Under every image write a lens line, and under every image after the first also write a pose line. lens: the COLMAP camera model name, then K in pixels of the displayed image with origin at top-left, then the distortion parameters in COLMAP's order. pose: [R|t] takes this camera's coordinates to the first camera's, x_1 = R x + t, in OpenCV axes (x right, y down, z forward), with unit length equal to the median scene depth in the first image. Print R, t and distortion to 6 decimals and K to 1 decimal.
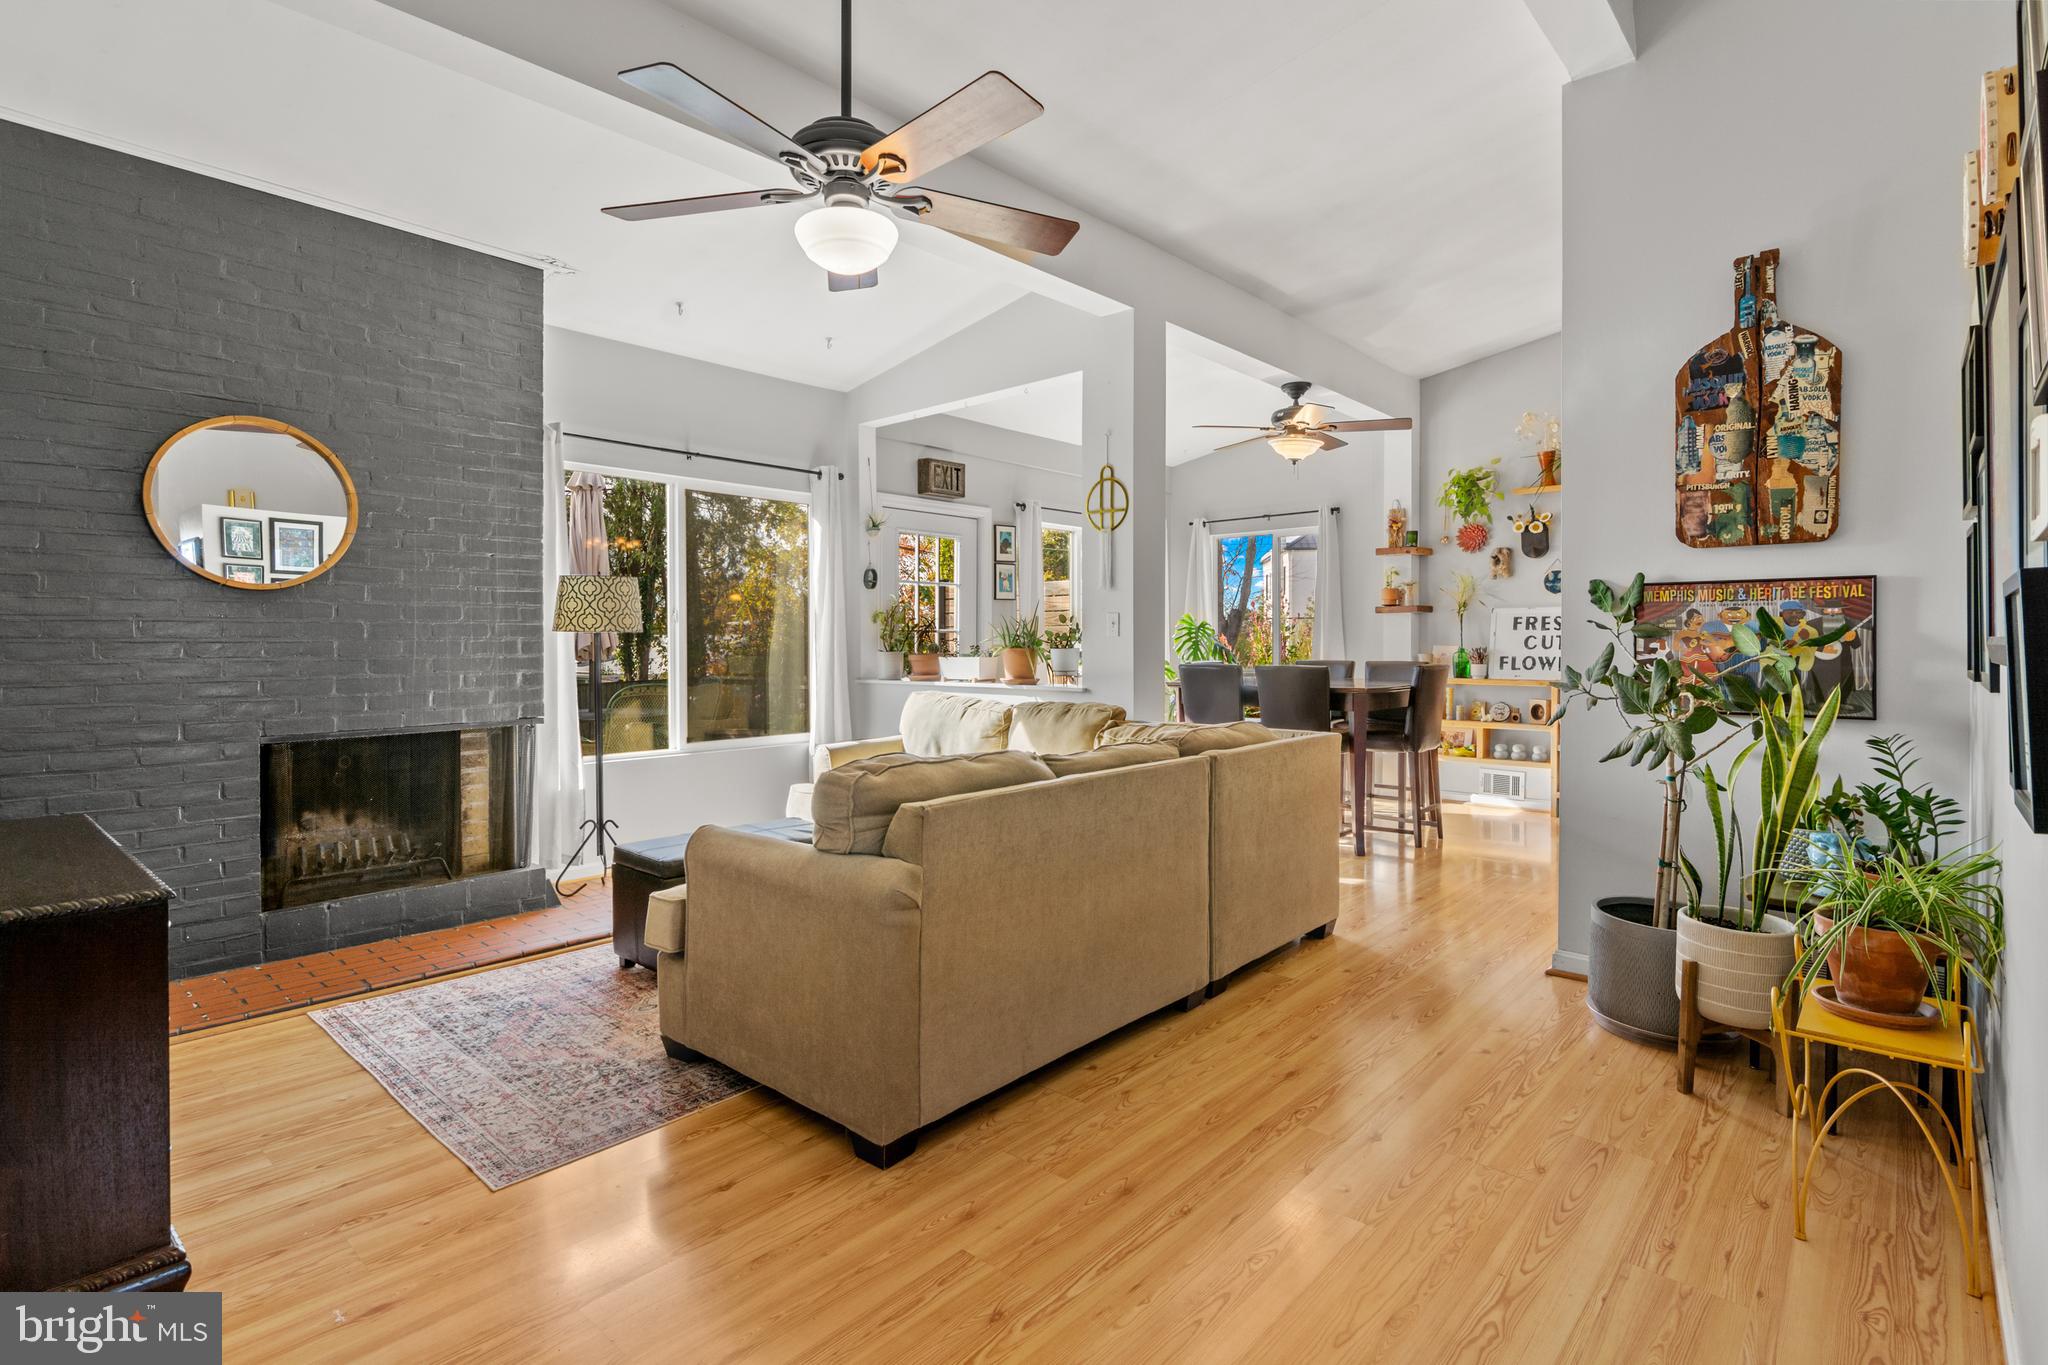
lens RADIAL K [[995.2, 0, 1041.1], [0, 995.2, 651.8], [0, 0, 1]] dist [0.005726, -0.007694]
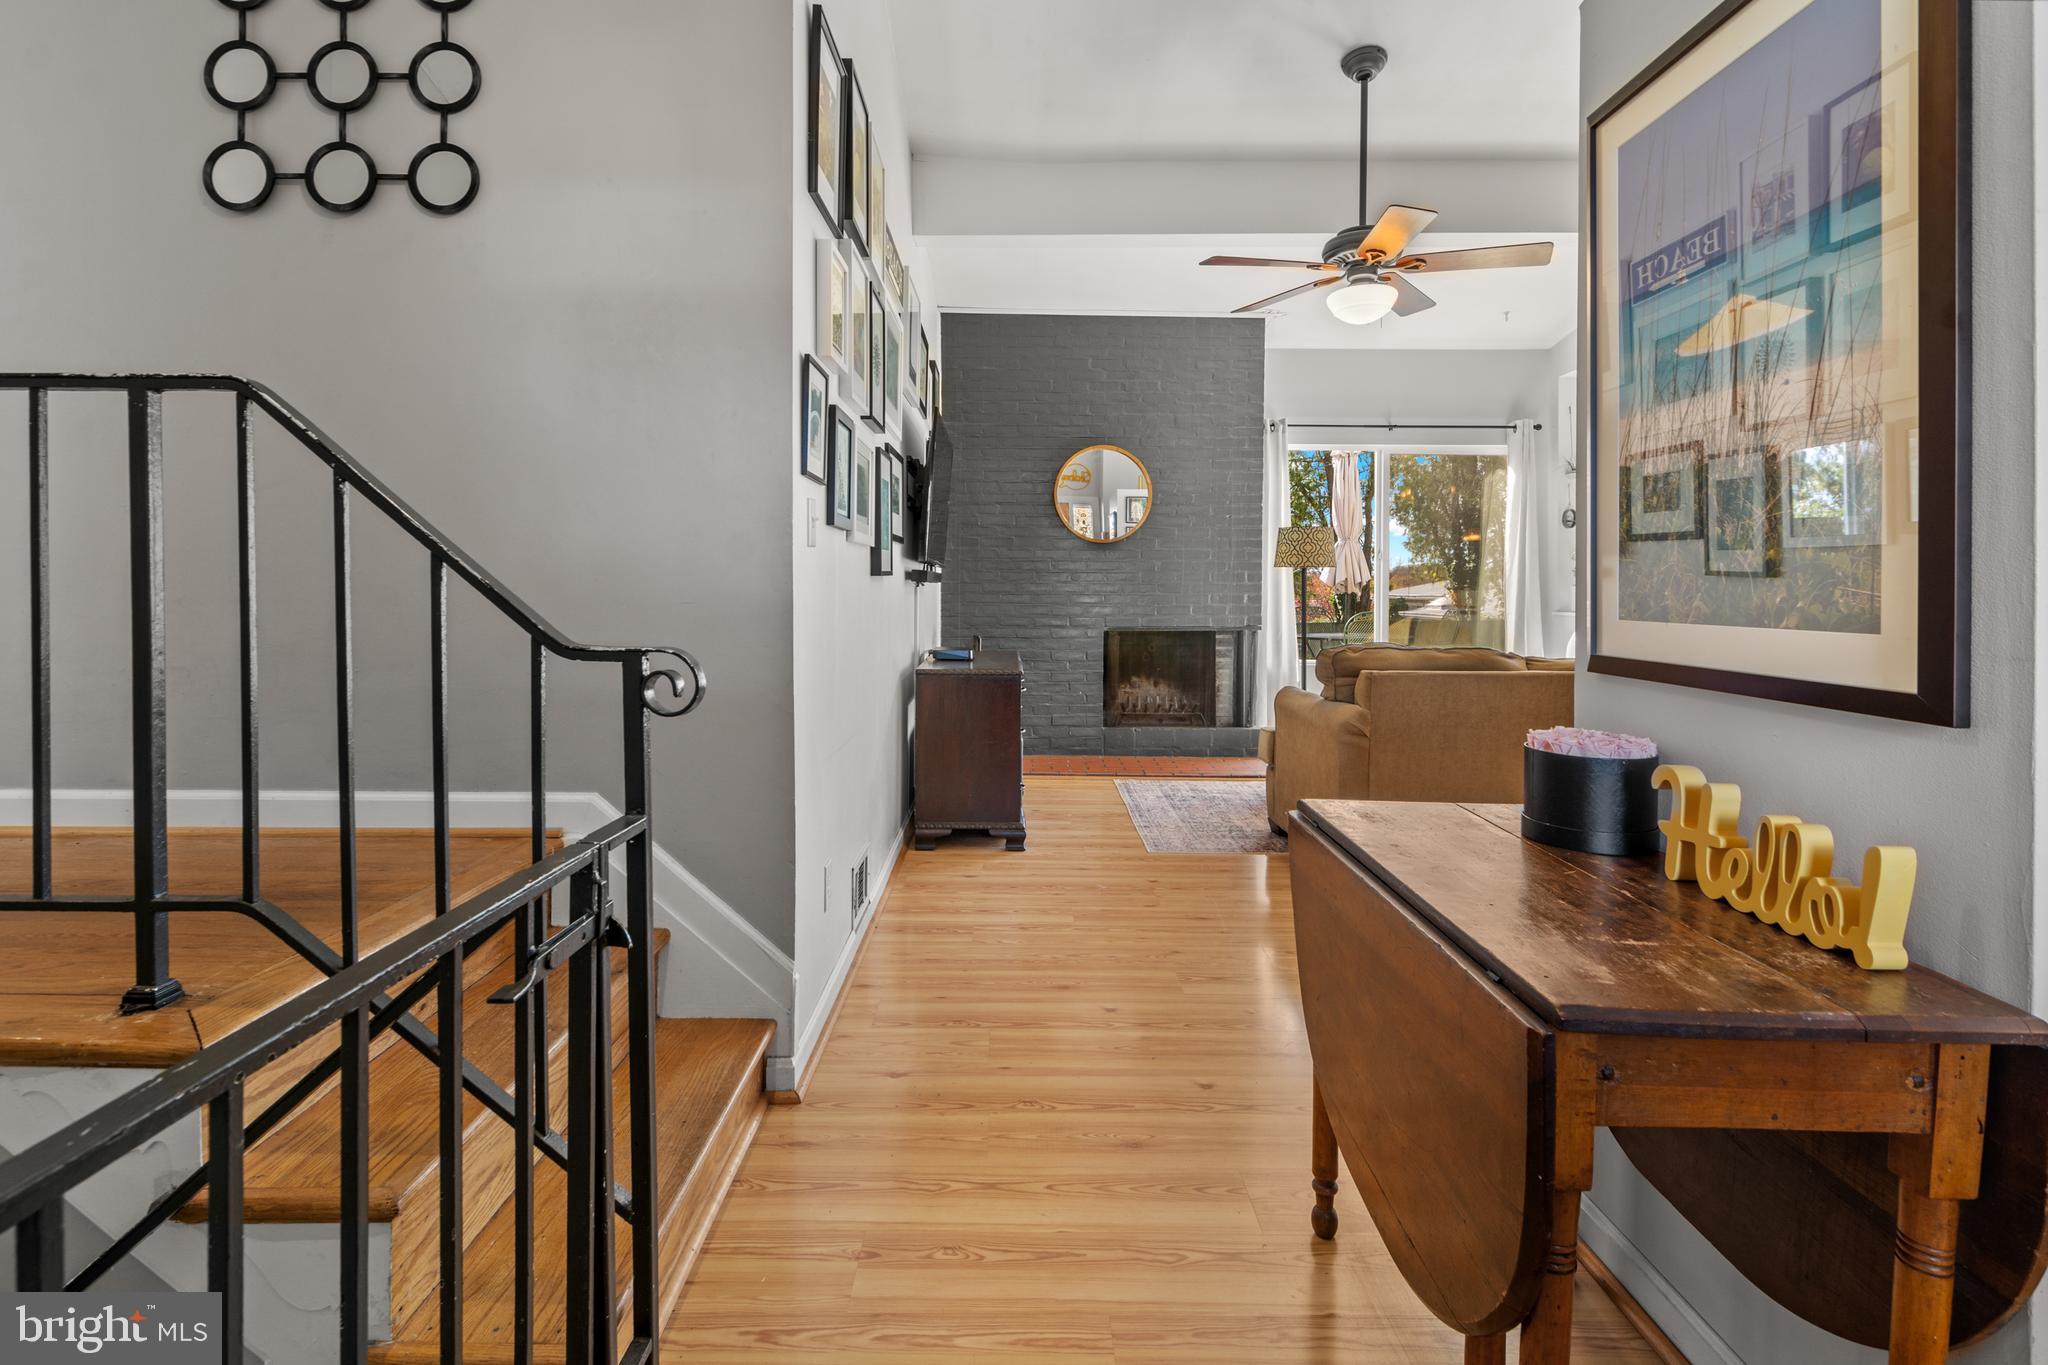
lens RADIAL K [[995.2, 0, 1048.7], [0, 995.2, 586.9], [0, 0, 1]] dist [0.005726, -0.007694]
pose [[0.686954, 0.006594, -0.726671, 0.410263], [-0.012498, 0.999918, -0.002742, 0.020534], [0.726593, 0.010965, 0.686980, -0.268460]]
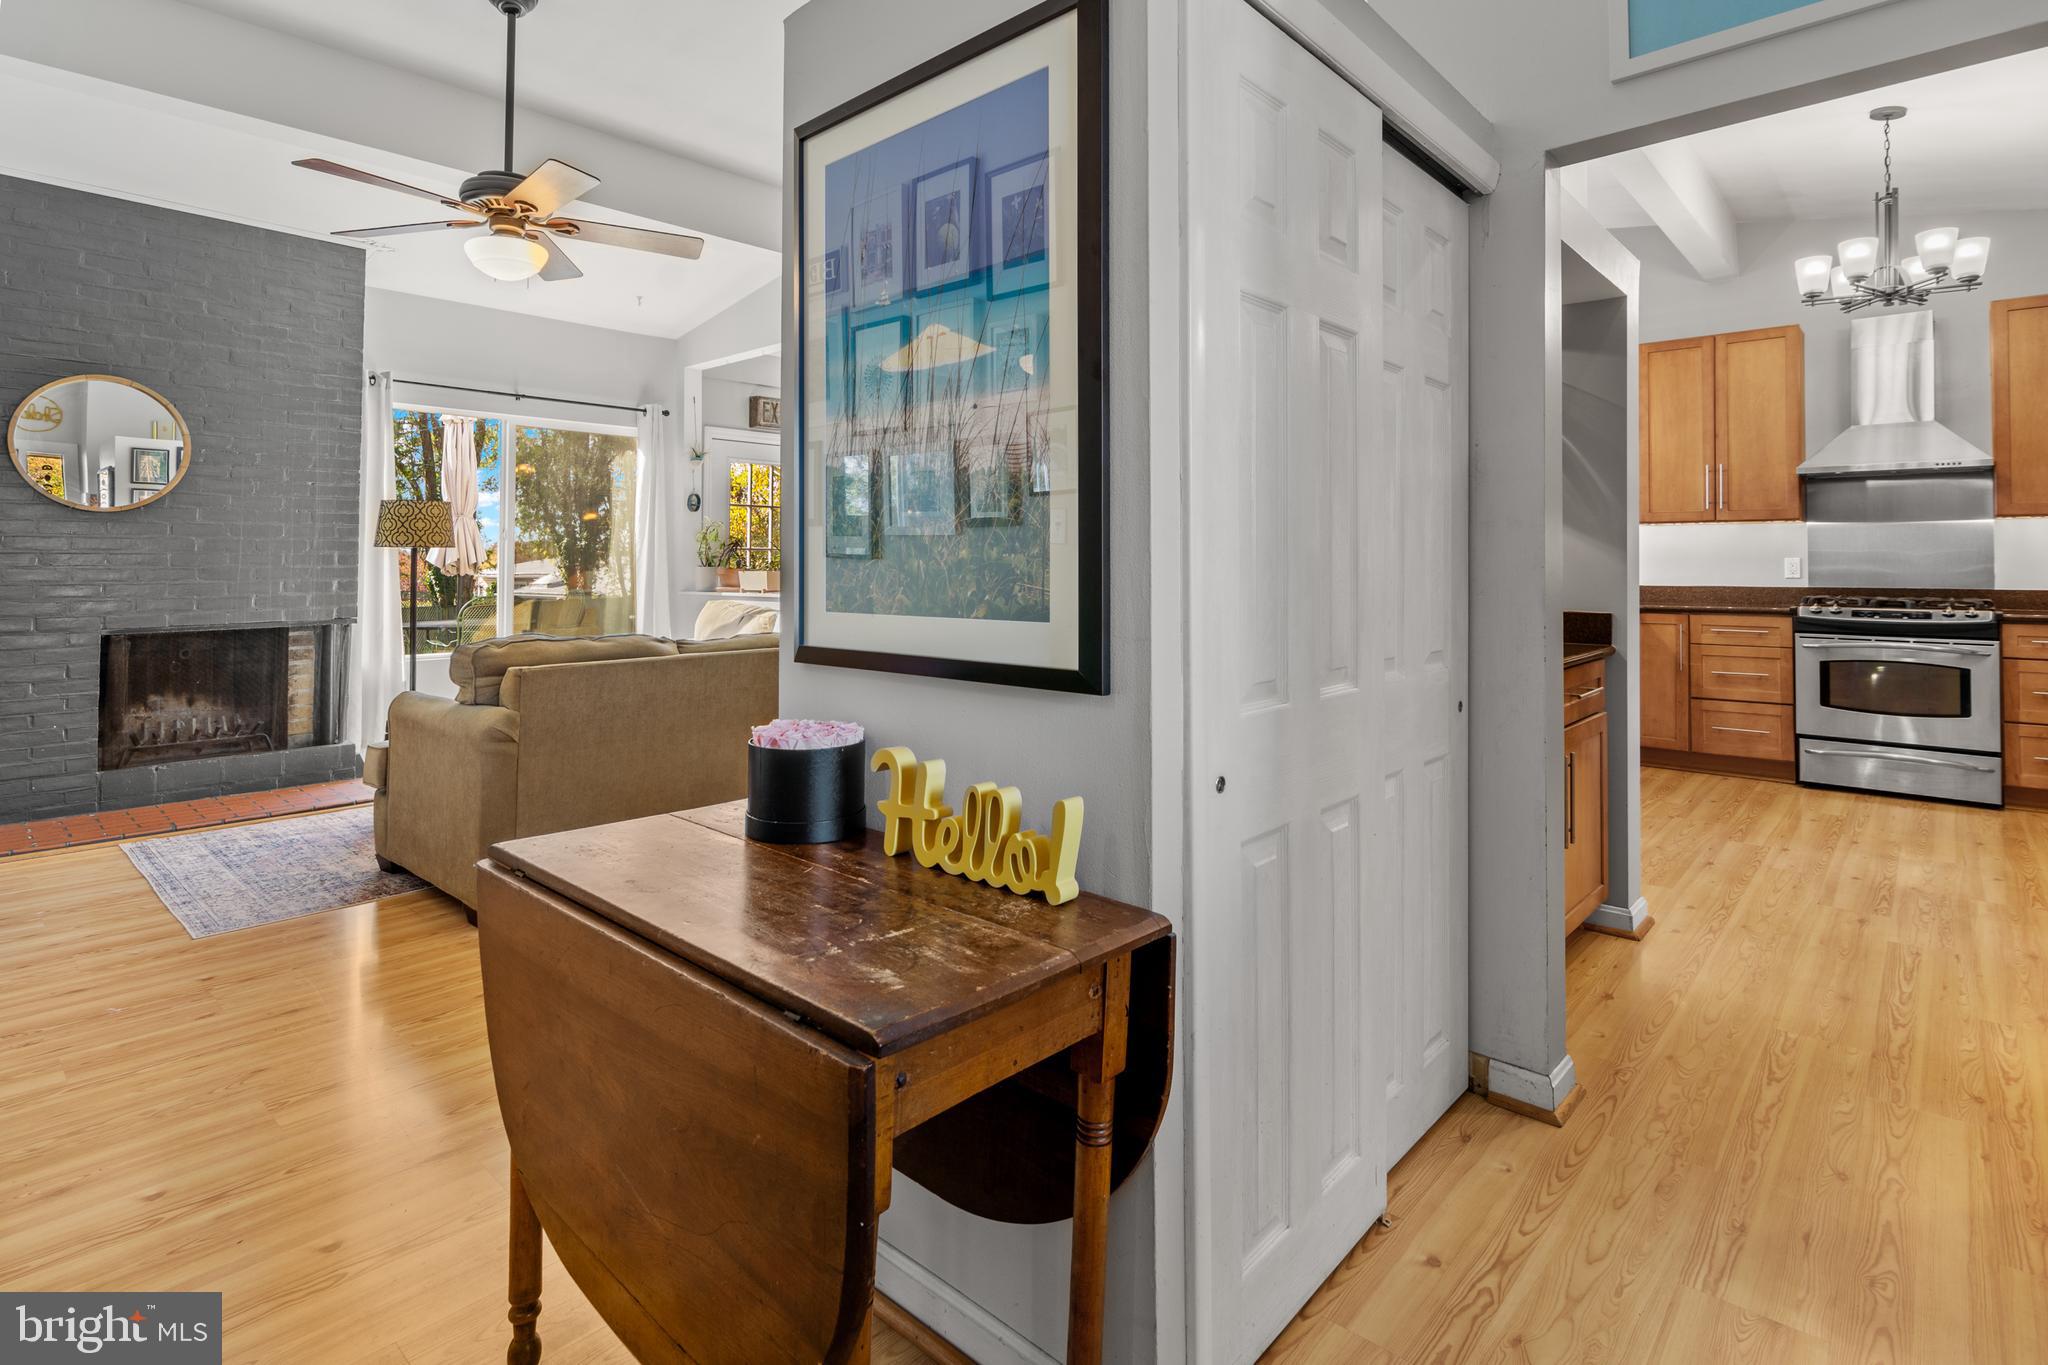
lens RADIAL K [[995.2, 0, 1020.8], [0, 995.2, 539.2], [0, 0, 1]] dist [0.005726, -0.007694]
pose [[0.999994, 0.001249, 0.003178, 0.355591], [-0.001139, 0.999409, -0.034348, 0.013333], [-0.003219, 0.034344, 0.999405, -0.247758]]
